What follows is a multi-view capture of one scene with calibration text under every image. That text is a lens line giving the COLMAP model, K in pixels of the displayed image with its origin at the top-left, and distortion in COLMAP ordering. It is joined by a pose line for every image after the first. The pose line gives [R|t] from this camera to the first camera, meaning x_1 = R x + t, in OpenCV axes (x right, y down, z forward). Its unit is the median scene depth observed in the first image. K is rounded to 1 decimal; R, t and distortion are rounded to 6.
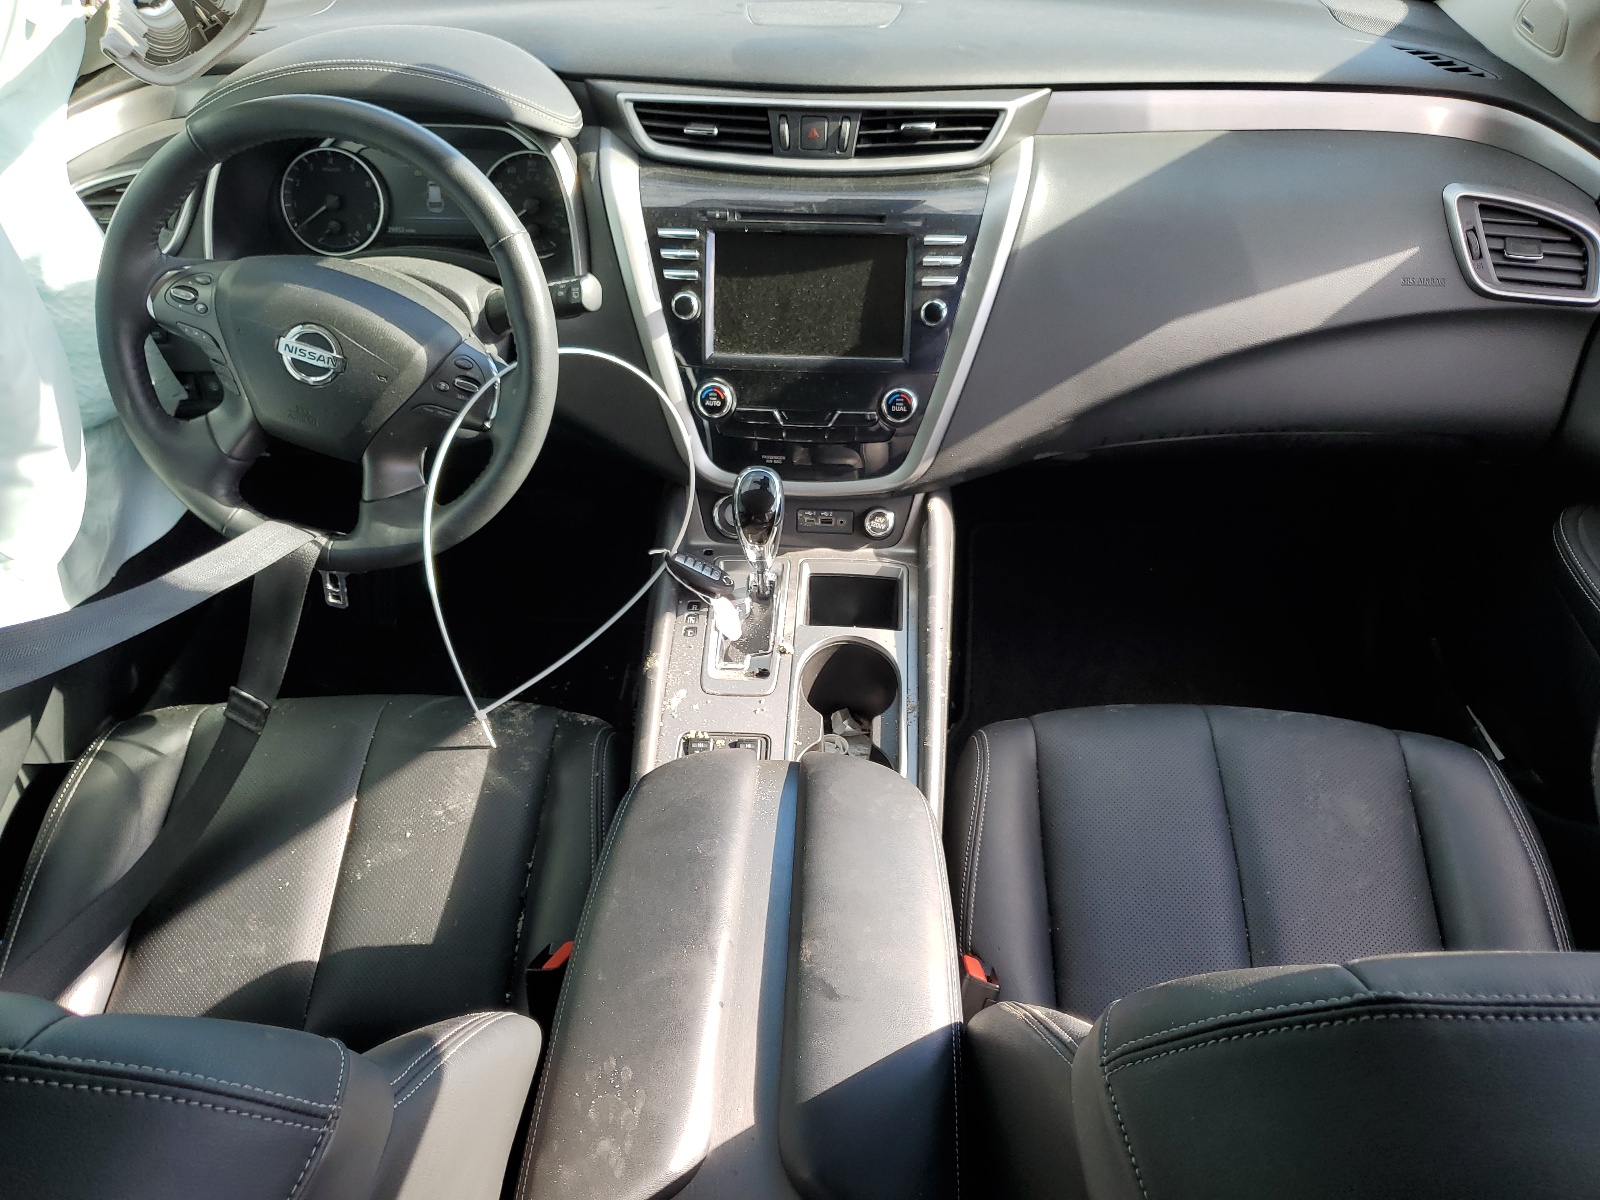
lens RADIAL K [[1220.1, 0, 801.6], [0, 1220.1, 598.0], [0, 0, 1]] dist [-0.009988, -0.002231]
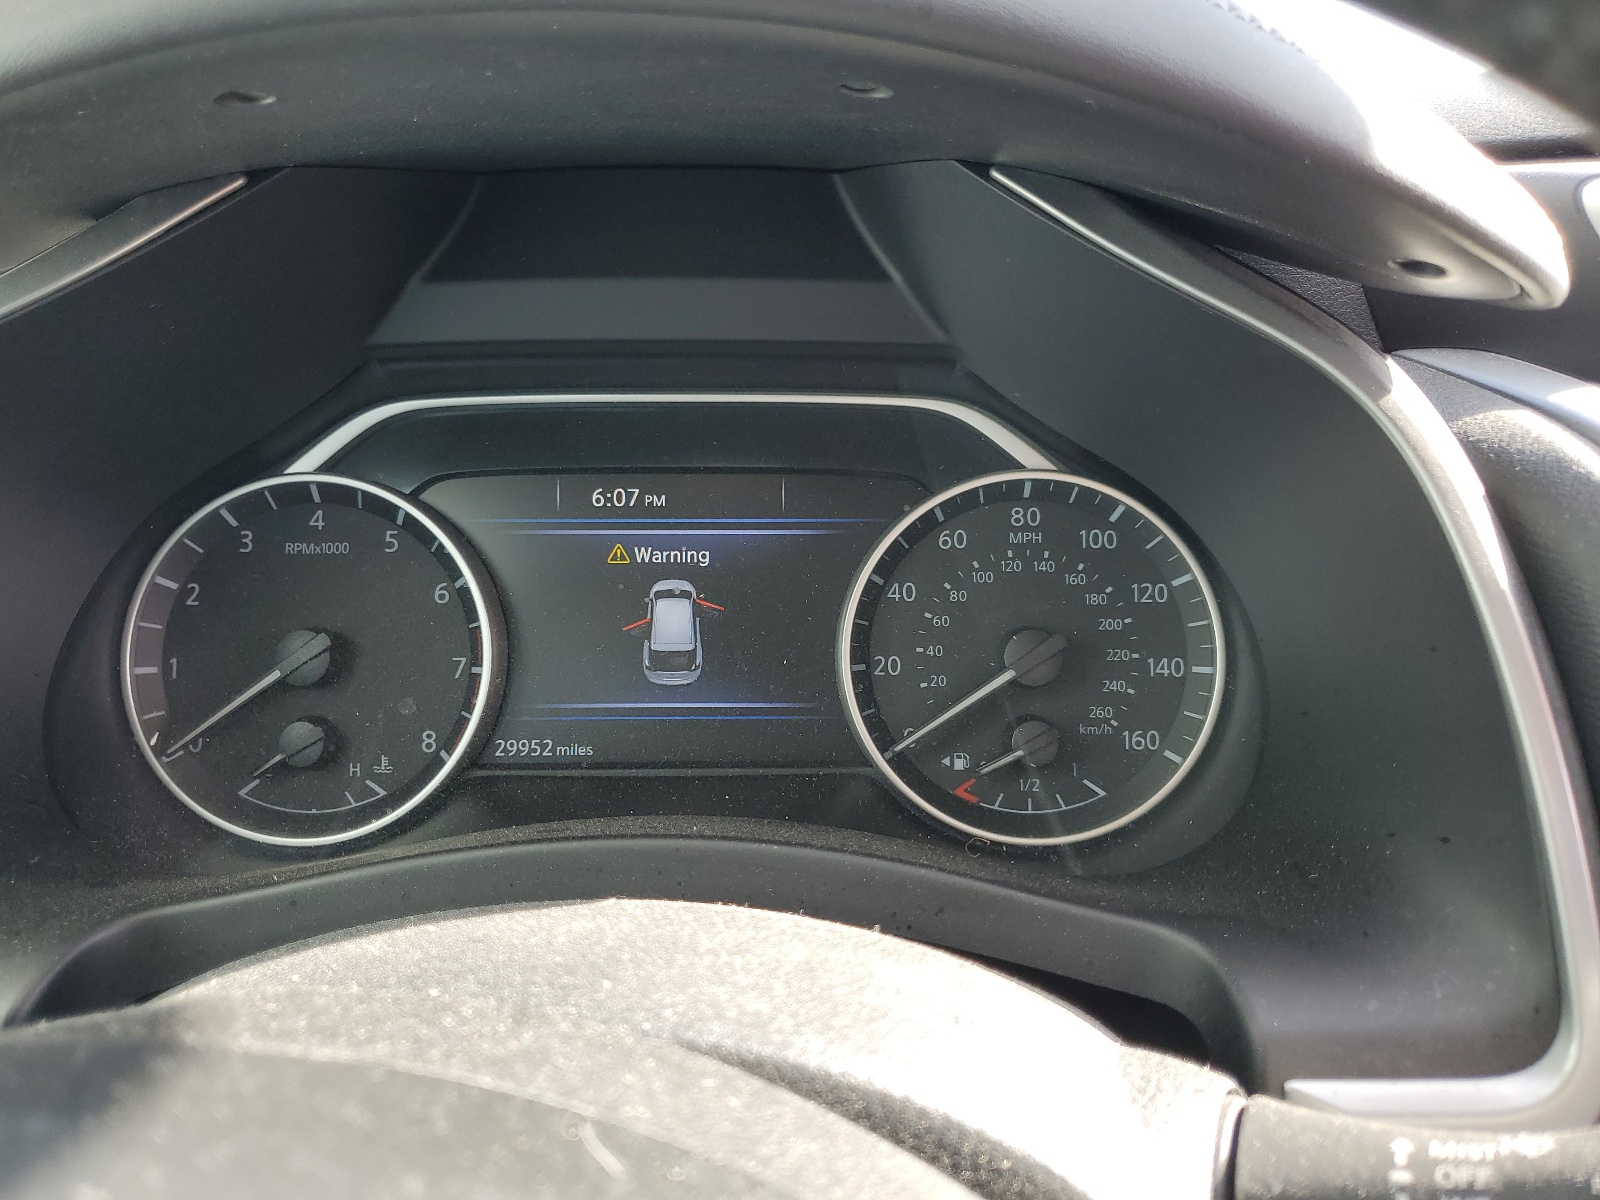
lens RADIAL K [[1220.1, 0, 797.8], [0, 1220.1, 600.2], [0, 0, 1]] dist [-0.009988, -0.002231]
pose [[0.999298, -0.016803, 0.033475, -0.281180], [0.028335, 0.923631, -0.382235, -0.226519], [-0.024496, 0.382916, 0.923459, 0.732036]]
